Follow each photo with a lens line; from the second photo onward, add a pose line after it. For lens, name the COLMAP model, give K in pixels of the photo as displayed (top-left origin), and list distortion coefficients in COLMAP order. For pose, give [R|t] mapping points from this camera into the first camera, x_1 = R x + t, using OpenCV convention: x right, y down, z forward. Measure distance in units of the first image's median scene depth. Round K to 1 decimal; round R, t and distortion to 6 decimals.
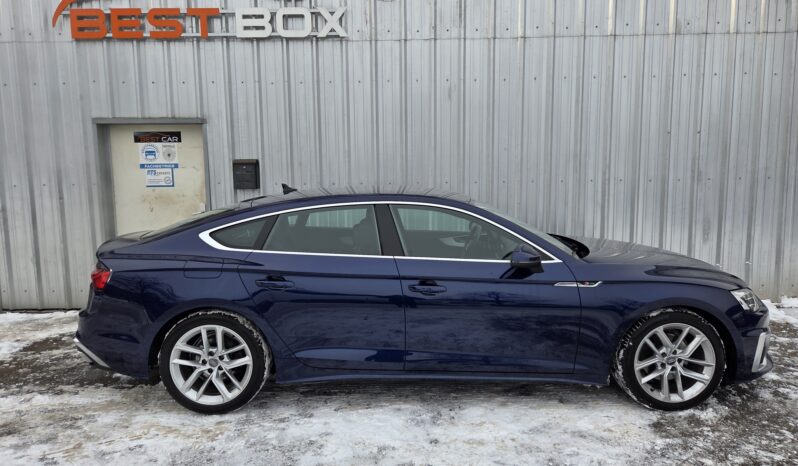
lens RADIAL K [[535.3, 0, 400.6], [0, 535.3, 219.6], [0, 0, 1]] dist [0.059733, -0.048258]
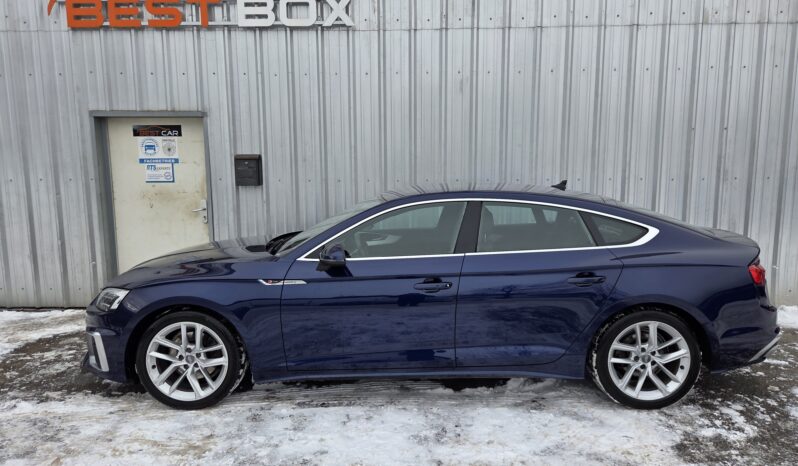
lens RADIAL K [[535.3, 0, 404.6], [0, 535.3, 224.9], [0, 0, 1]] dist [0.059733, -0.048258]
pose [[0.999806, 0.008667, -0.017669, 0.010124], [-0.008344, 0.999798, 0.018291, -0.006739], [0.017824, -0.018140, 0.999677, 0.044313]]
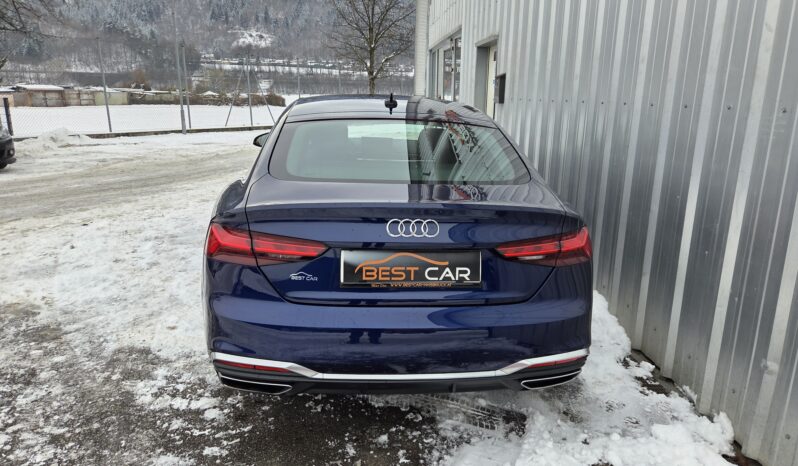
lens RADIAL K [[535.3, 0, 399.2], [0, 535.3, 227.4], [0, 0, 1]] dist [0.059733, -0.048258]
pose [[0.077860, 0.253071, -0.964310, 0.771442], [-0.121171, 0.962477, 0.242806, -0.057536], [0.989573, 0.097942, 0.105604, 0.754755]]
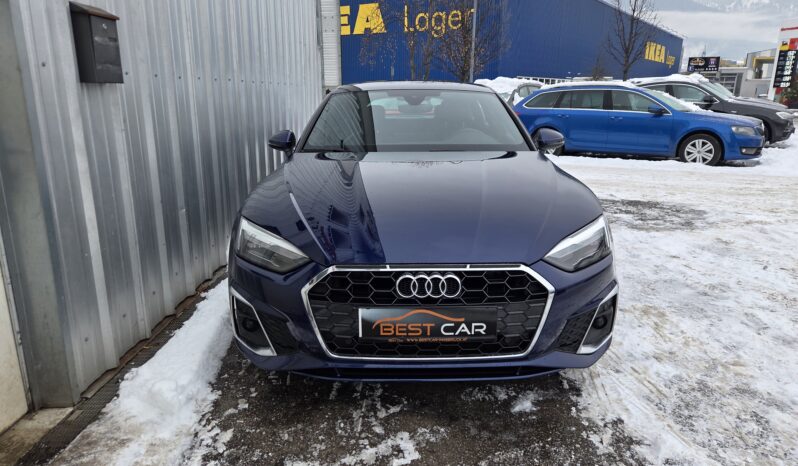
lens RADIAL K [[535.3, 0, 401.6], [0, 535.3, 235.7], [0, 0, 1]] dist [0.059733, -0.048258]
pose [[-0.002197, -0.238235, 0.971205, -0.738446], [0.089542, 0.967259, 0.237470, -0.022806], [-0.995981, 0.087486, 0.019208, 0.796020]]
